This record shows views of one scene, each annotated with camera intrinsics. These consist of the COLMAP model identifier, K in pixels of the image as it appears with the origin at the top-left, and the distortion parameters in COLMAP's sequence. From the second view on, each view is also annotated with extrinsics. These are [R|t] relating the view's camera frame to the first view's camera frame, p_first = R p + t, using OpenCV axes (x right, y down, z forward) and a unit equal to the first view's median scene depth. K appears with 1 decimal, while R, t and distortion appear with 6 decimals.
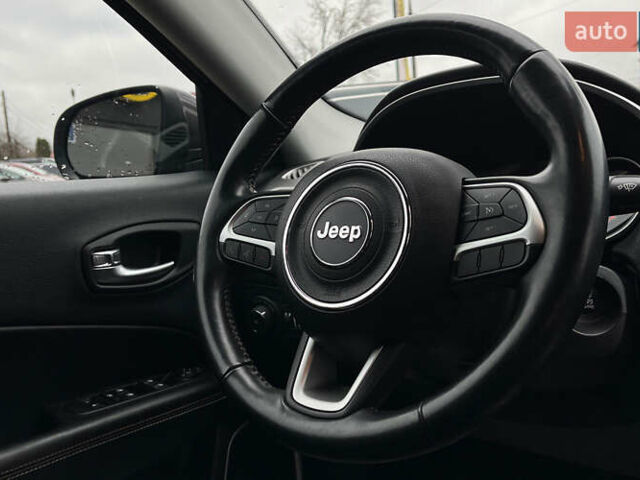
lens RADIAL K [[612.8, 0, 316.9], [0, 612.8, 237.5], [0, 0, 1]] dist [0.016889, 0.000000]
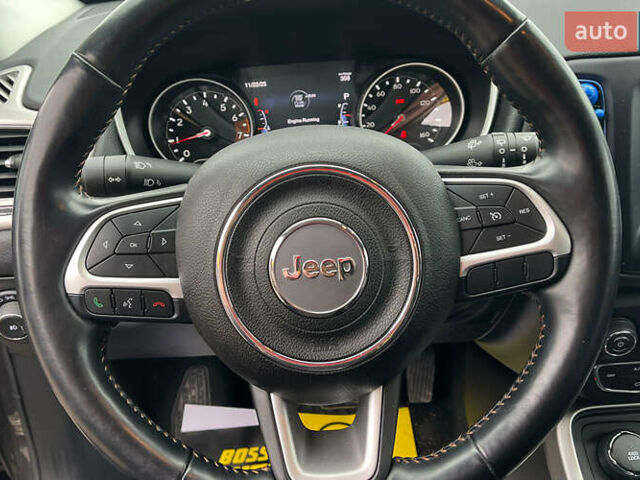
lens RADIAL K [[612.8, 0, 317.2], [0, 612.8, 253.3], [0, 0, 1]] dist [0.016889, 0.000000]
pose [[0.741833, -0.285668, 0.606695, -0.356110], [0.058413, 0.928813, 0.365916, -0.257543], [-0.668036, -0.236010, 0.705710, 0.414196]]
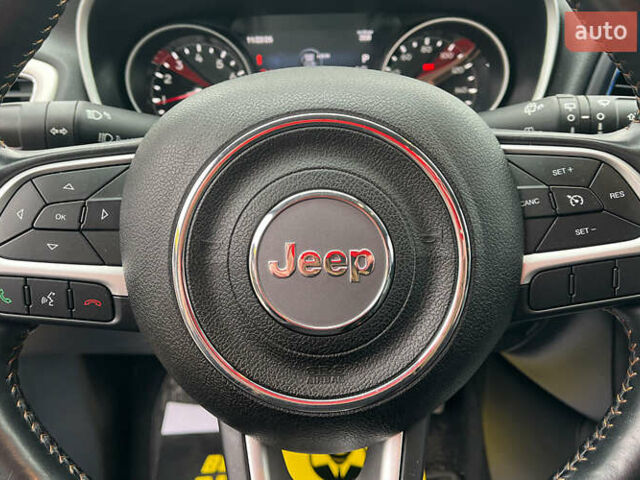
lens RADIAL K [[612.8, 0, 317.3], [0, 612.8, 206.6], [0, 0, 1]] dist [0.016889, 0.000000]
pose [[0.761360, -0.216089, 0.611259, -0.232840], [0.018334, 0.949619, 0.312868, -0.184515], [-0.648070, -0.226999, 0.726964, 0.552955]]
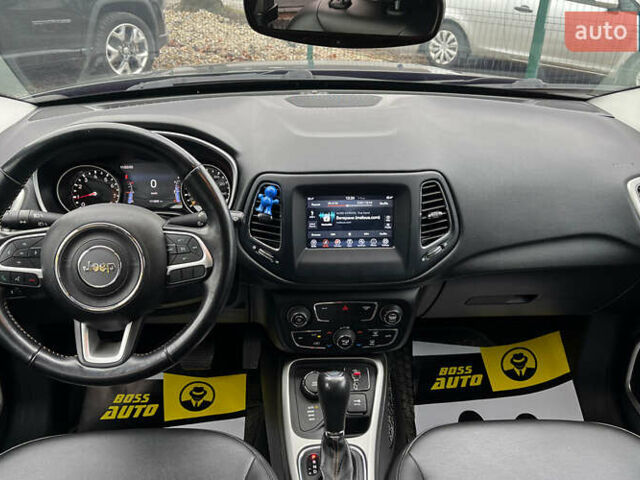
lens RADIAL K [[612.8, 0, 321.8], [0, 612.8, 246.1], [0, 0, 1]] dist [0.016889, 0.000000]
pose [[0.742480, -0.213855, 0.634815, -0.514482], [0.004615, 0.949282, 0.314393, -0.533865], [-0.669853, -0.230501, 0.705809, -0.573381]]
